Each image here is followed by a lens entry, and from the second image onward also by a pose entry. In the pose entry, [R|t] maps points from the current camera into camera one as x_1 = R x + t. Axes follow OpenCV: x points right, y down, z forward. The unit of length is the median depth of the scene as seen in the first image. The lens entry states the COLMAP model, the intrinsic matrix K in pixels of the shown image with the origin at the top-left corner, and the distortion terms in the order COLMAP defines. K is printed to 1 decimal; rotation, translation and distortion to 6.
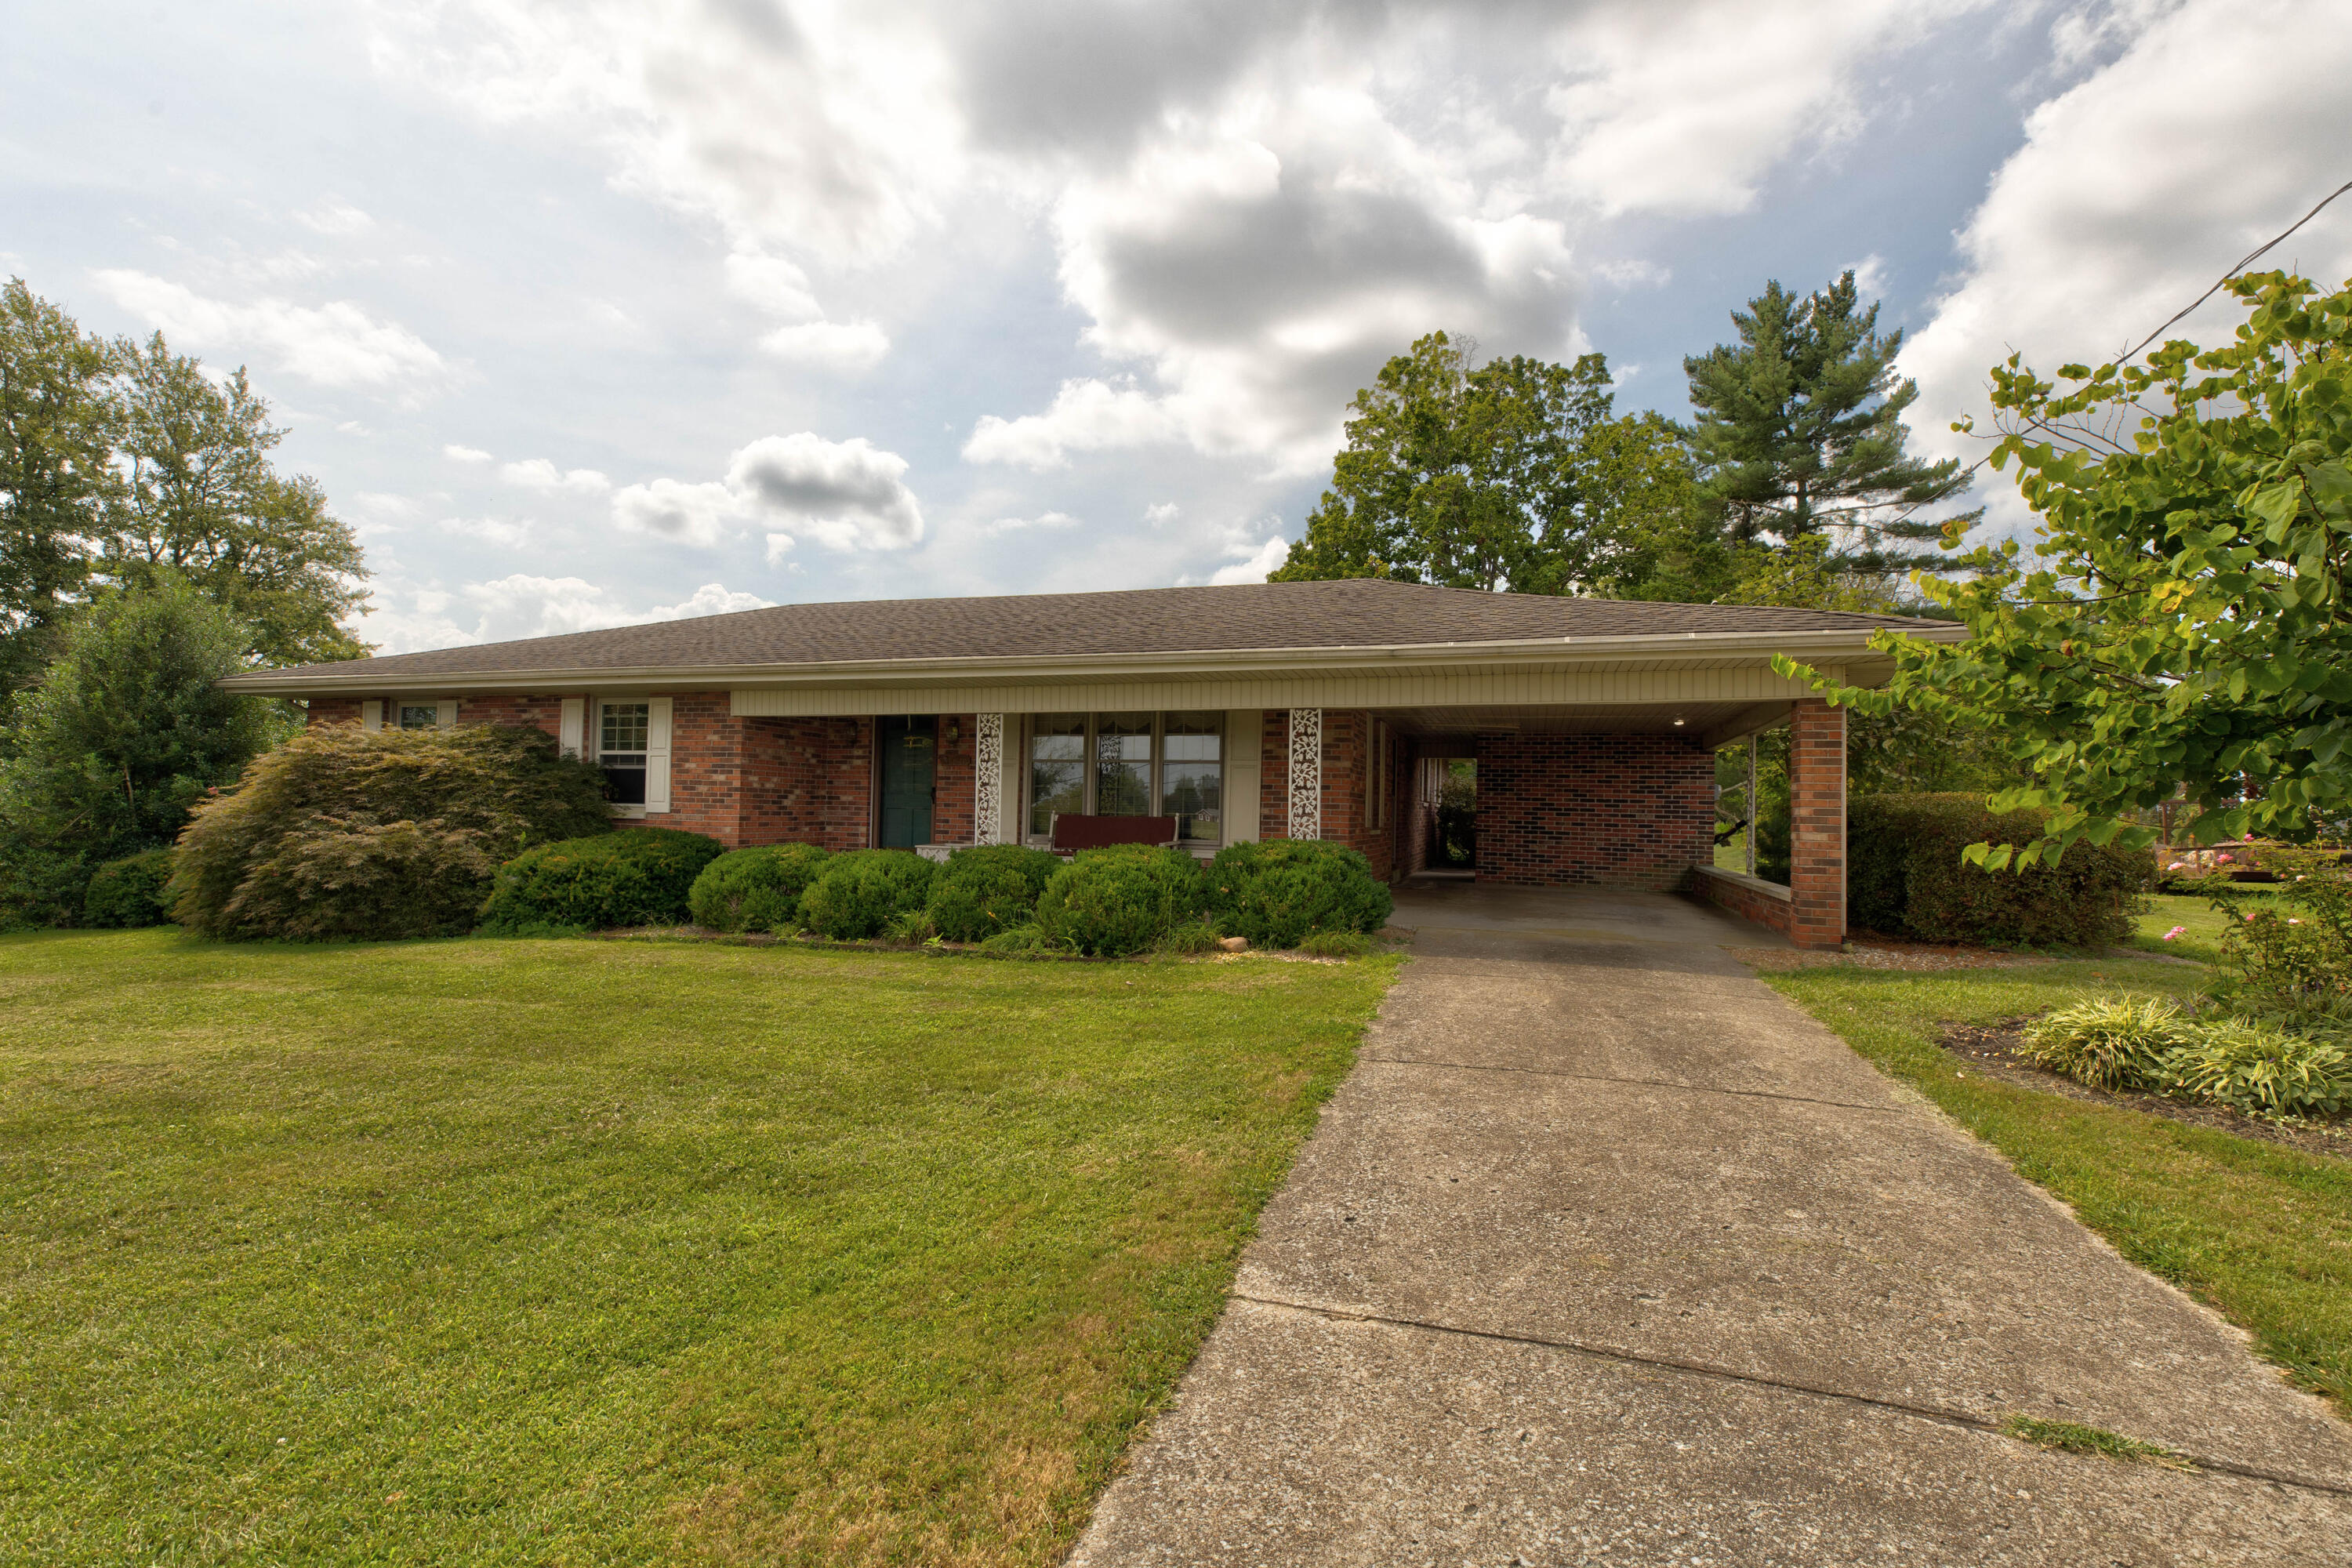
lens RADIAL K [[1182.9, 0, 1190.6], [0, 1182.9, 746.9], [0, 0, 1]] dist [0.010713, -0.003730]
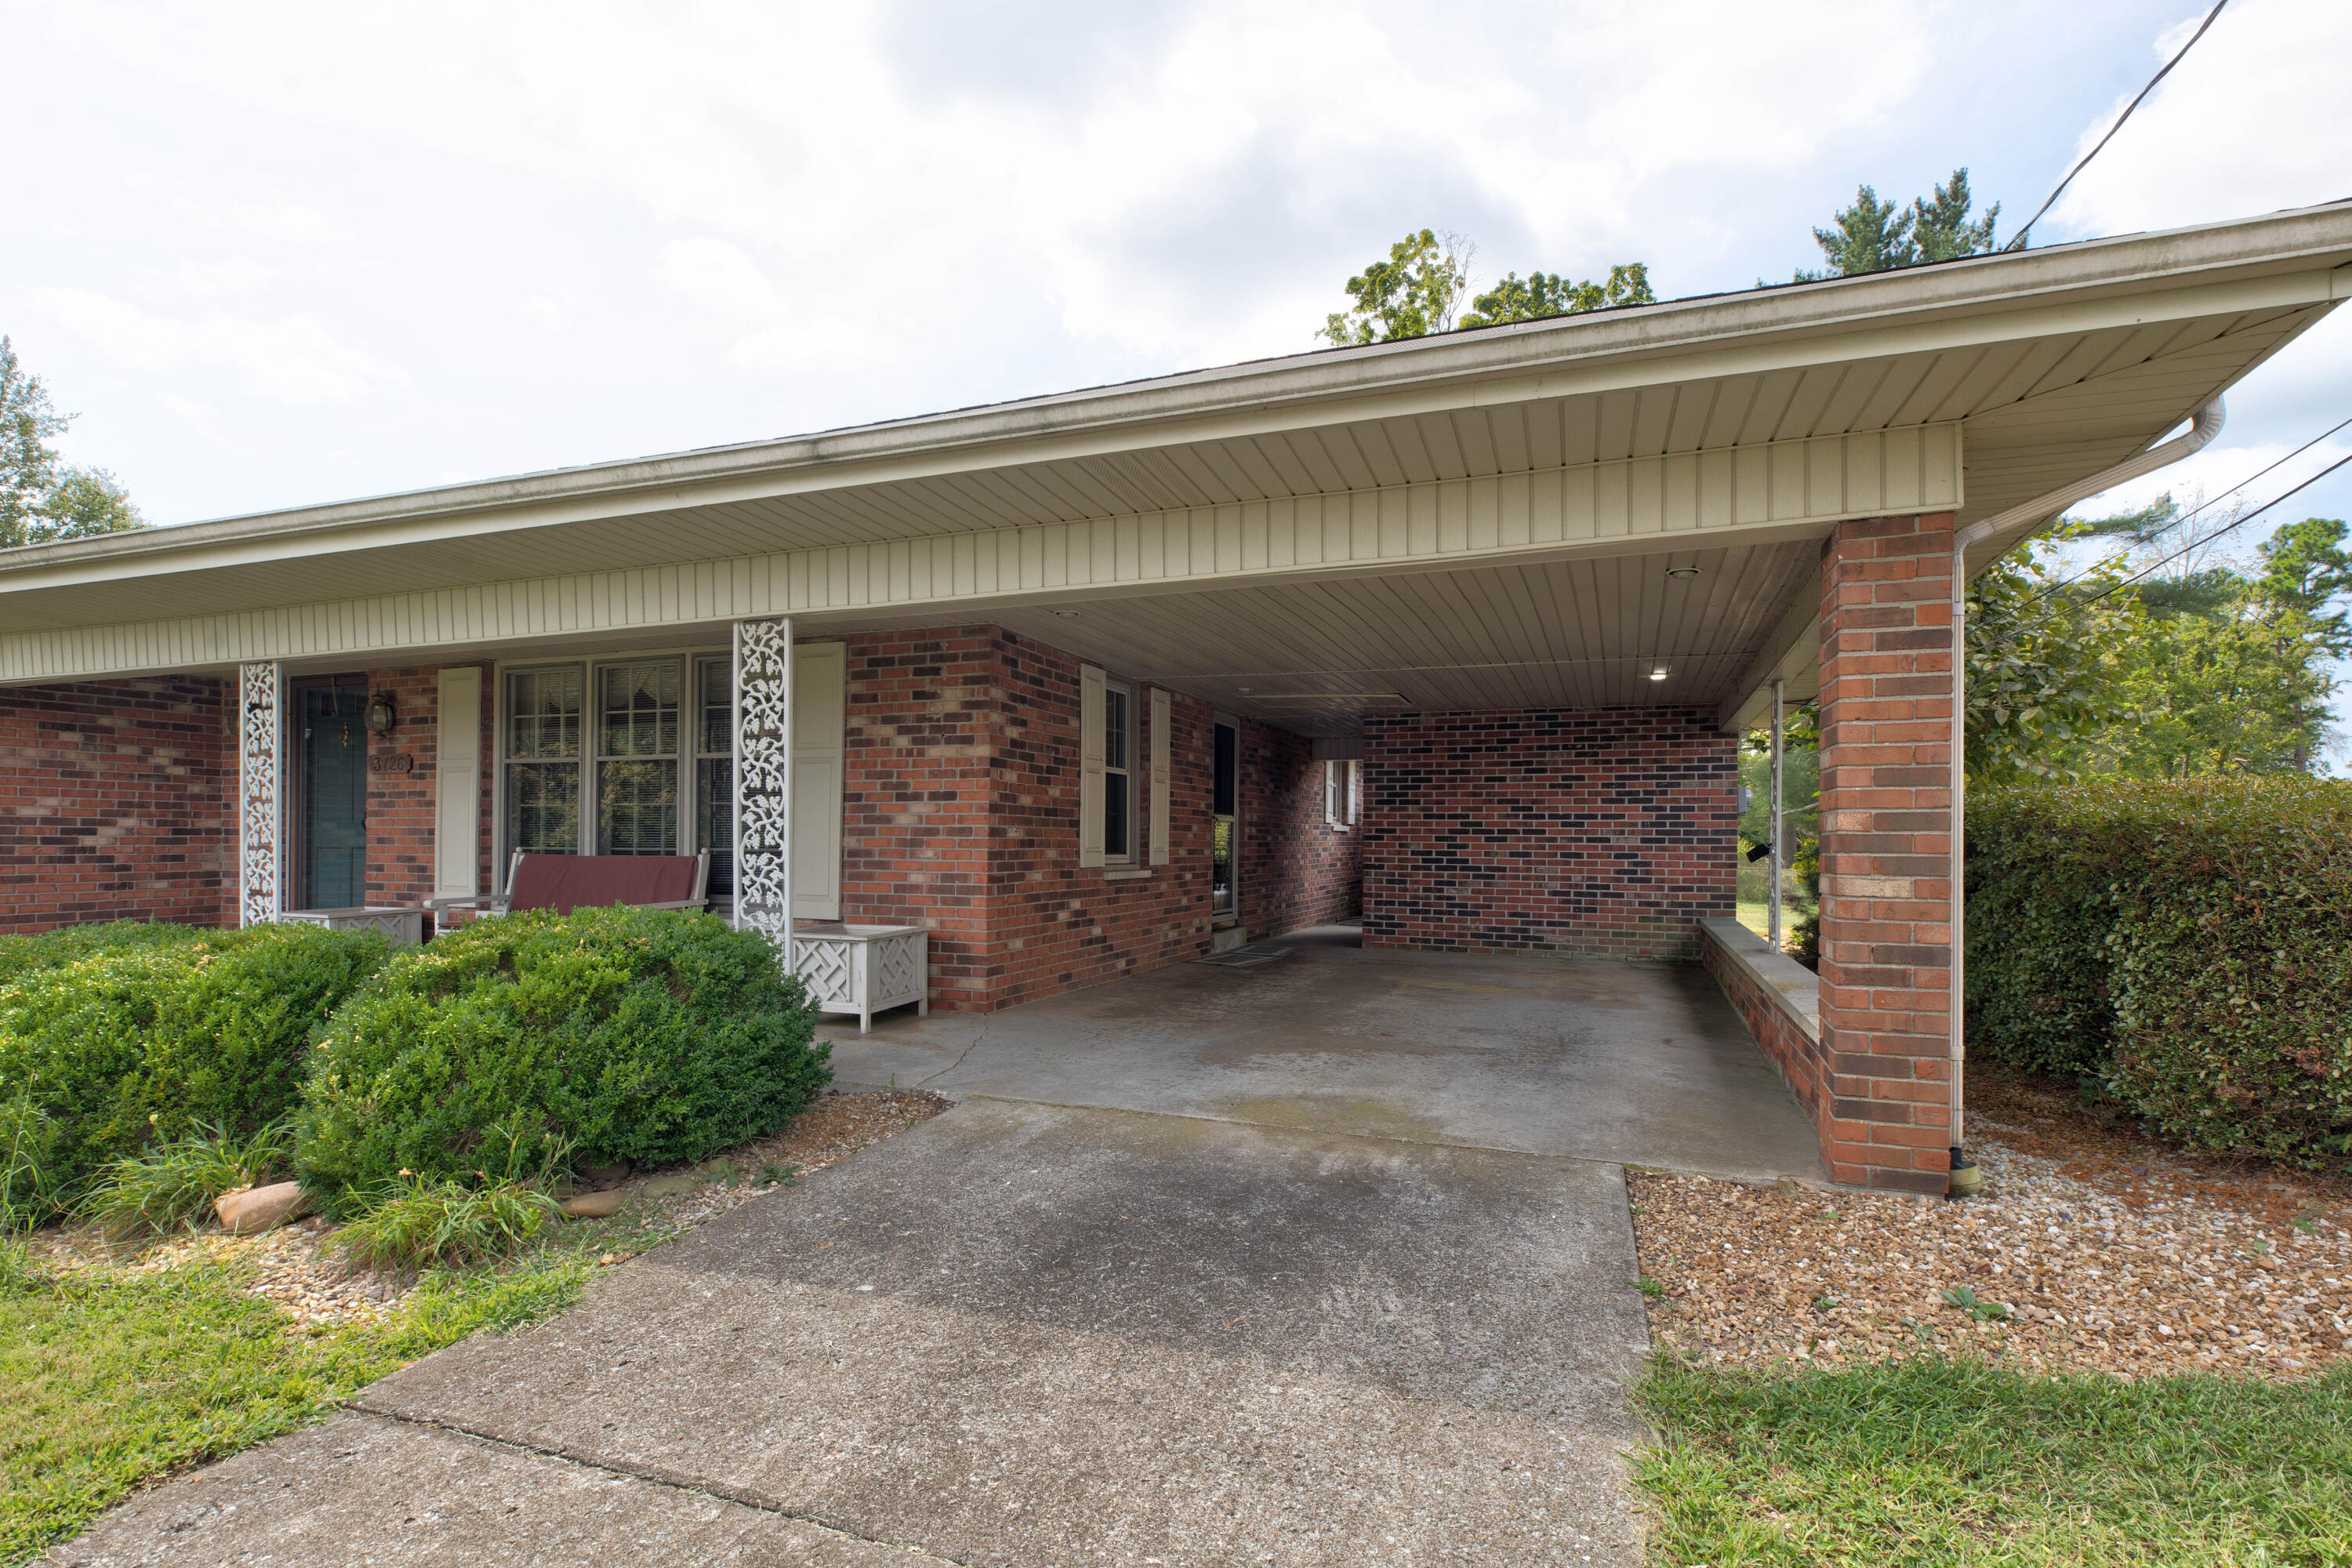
lens RADIAL K [[1182.9, 0, 1225.6], [0, 1182.9, 810.8], [0, 0, 1]] dist [0.010713, -0.003730]
pose [[0.998703, -0.017303, -0.047893, 0.111710], [0.018567, 0.999487, 0.026078, 0.012515], [0.047417, -0.026934, 0.998512, 0.203099]]
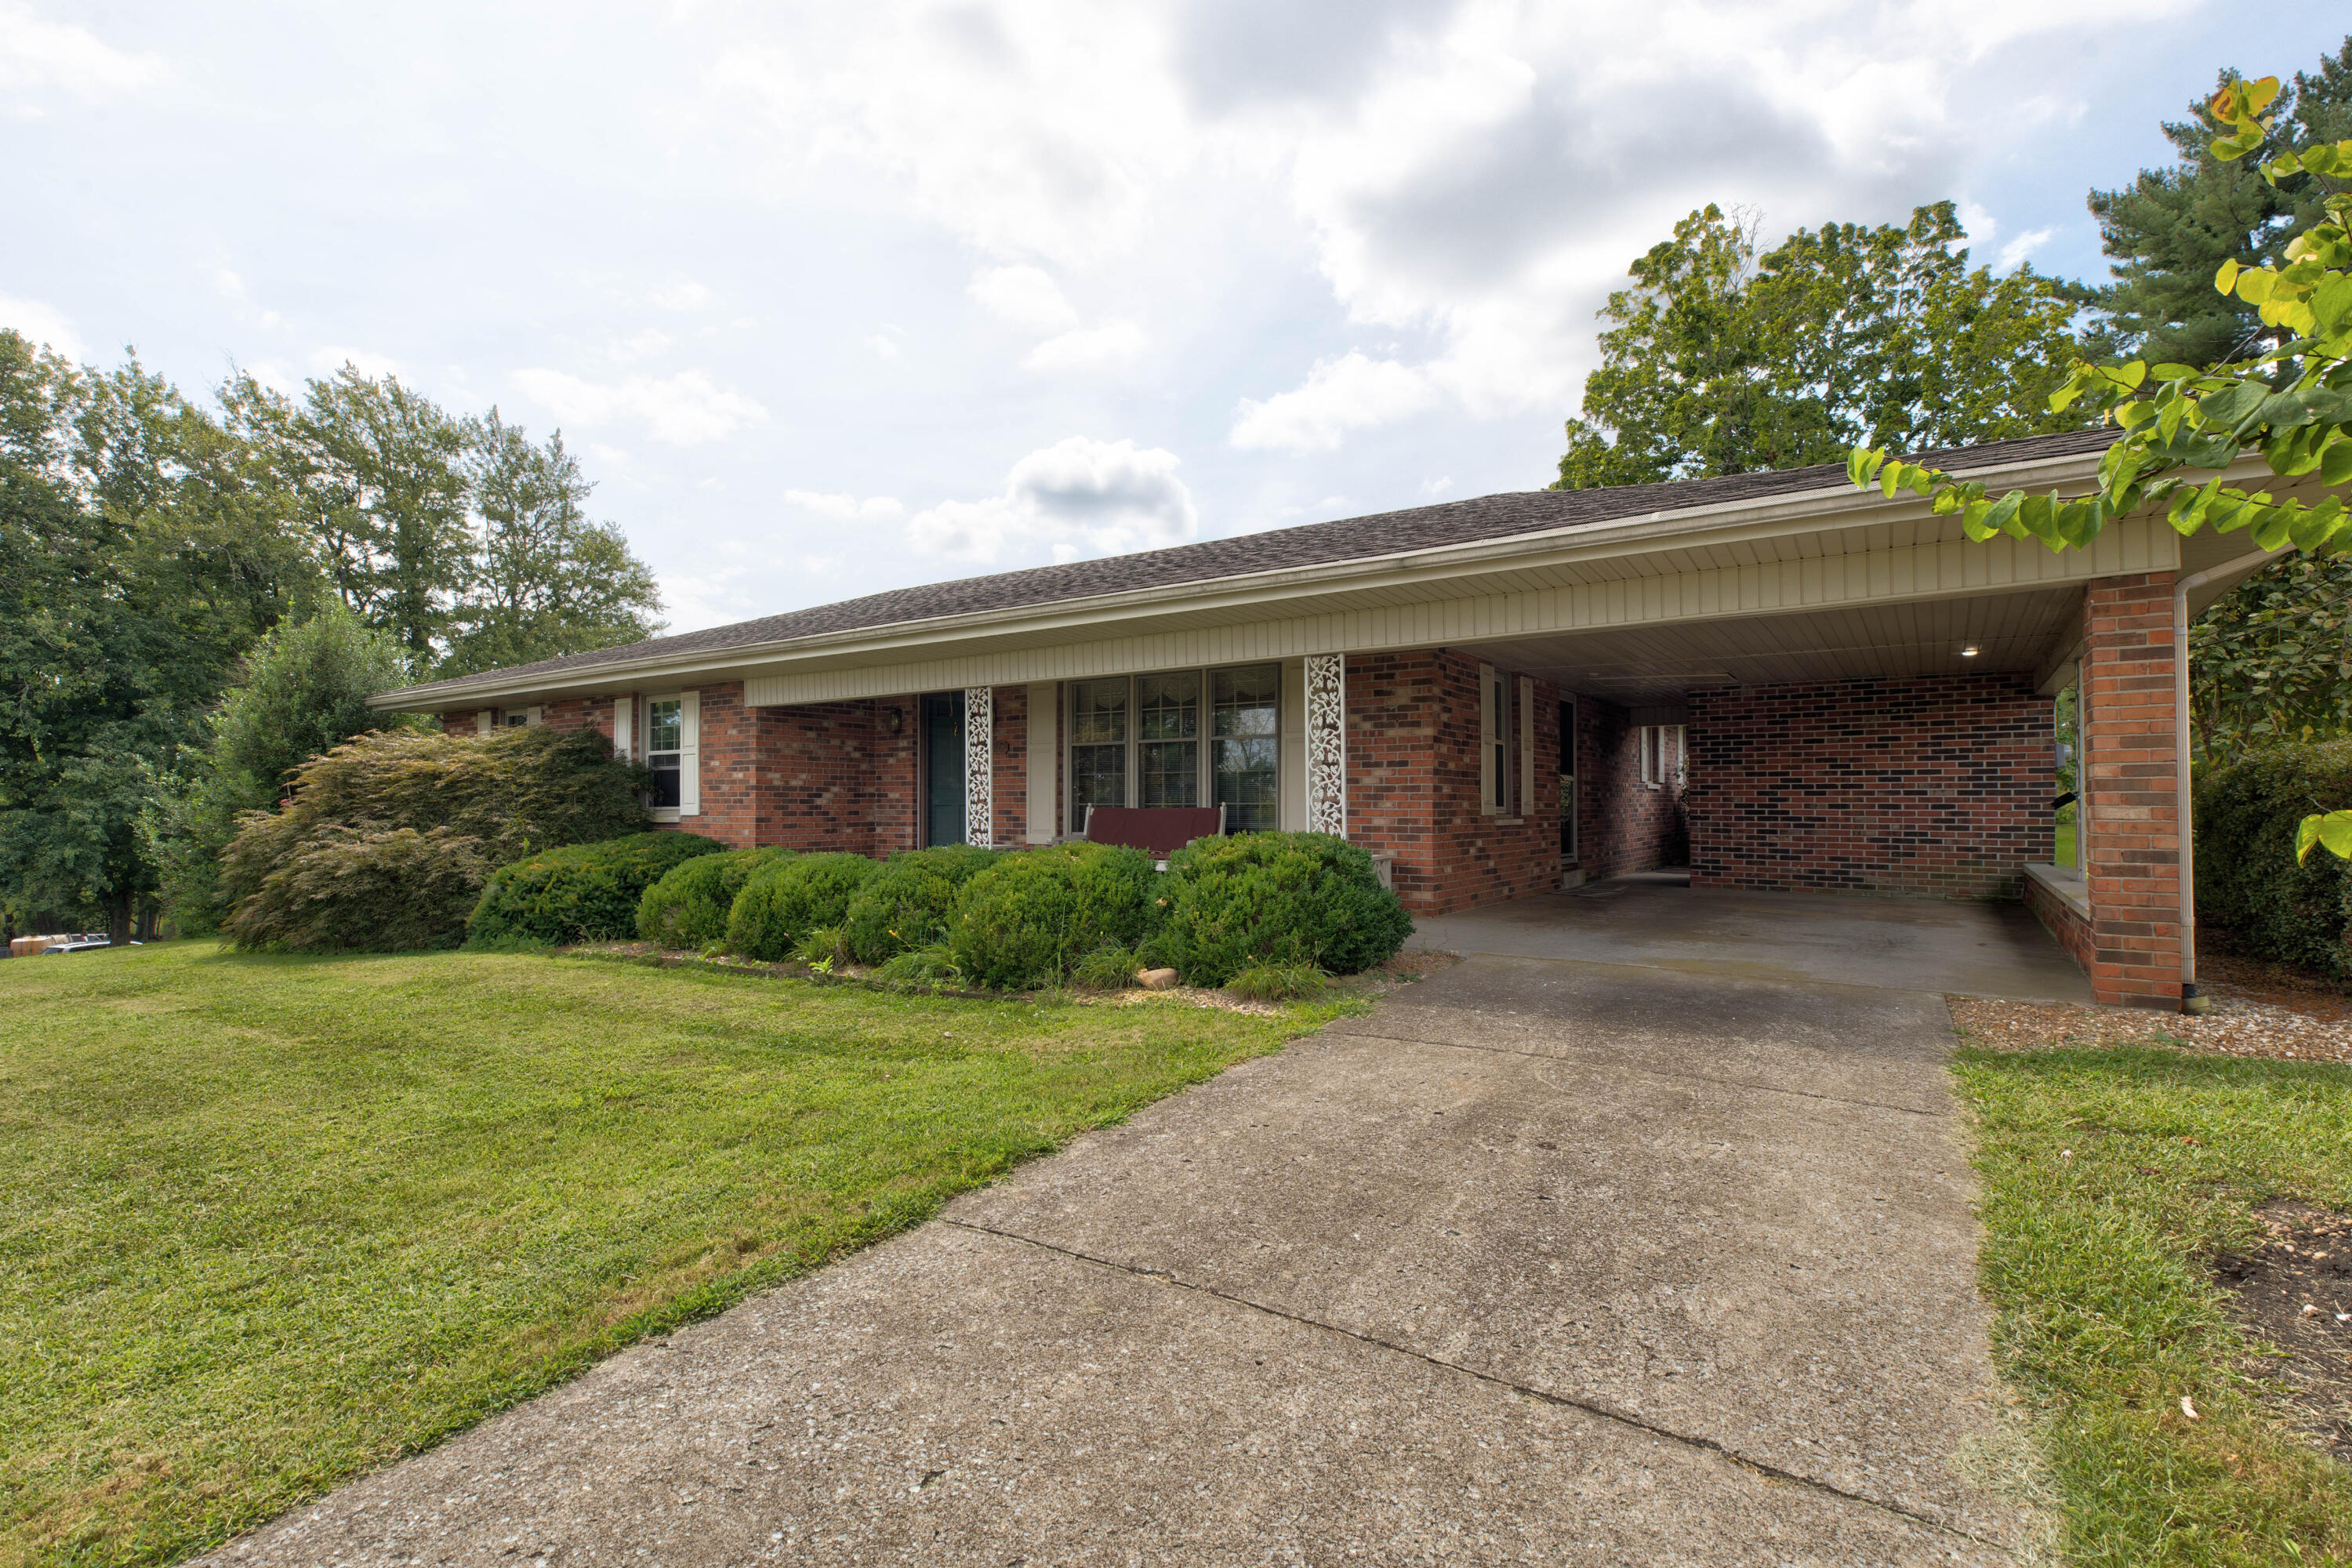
lens RADIAL K [[1182.9, 0, 1164.1], [0, 1182.9, 774.2], [0, 0, 1]] dist [0.010713, -0.003730]
pose [[0.953008, -0.031230, -0.301332, 0.083716], [0.038233, 0.999118, 0.017370, 0.009449], [0.300523, -0.028075, 0.953361, 0.099644]]
